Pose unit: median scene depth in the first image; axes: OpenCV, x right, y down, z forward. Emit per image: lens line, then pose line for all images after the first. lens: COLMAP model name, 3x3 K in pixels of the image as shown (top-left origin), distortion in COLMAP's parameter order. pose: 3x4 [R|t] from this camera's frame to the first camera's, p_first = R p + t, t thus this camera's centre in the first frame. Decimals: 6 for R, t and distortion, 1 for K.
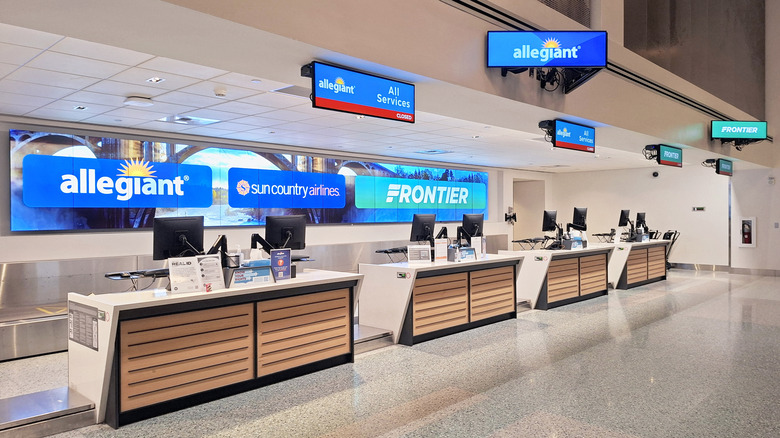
lens RADIAL K [[607.7, 0, 390.6], [0, 607.7, 218.2], [0, 0, 1]] dist [-0.073671, 0.002772]
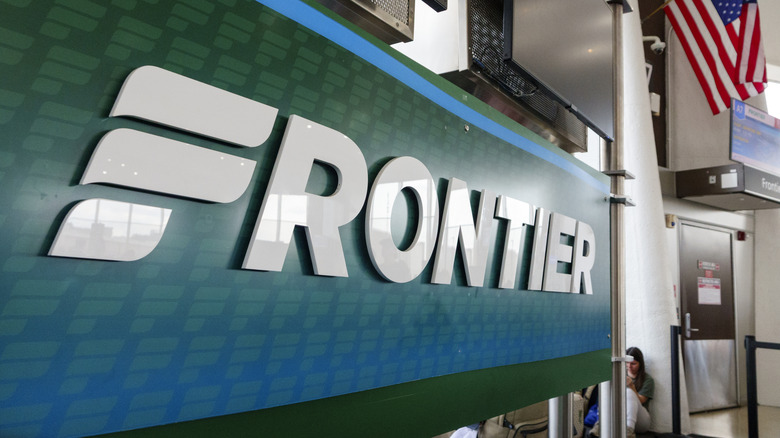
lens RADIAL K [[634.3, 0, 389.9], [0, 634.3, 217.8], [0, 0, 1]] dist [0.010123, 0.000455]
pose [[0.989084, 0.063064, 0.133174, 0.021709], [-0.046292, 0.991015, -0.125482, -0.021509], [-0.139891, 0.117948, 0.983117, 0.859734]]
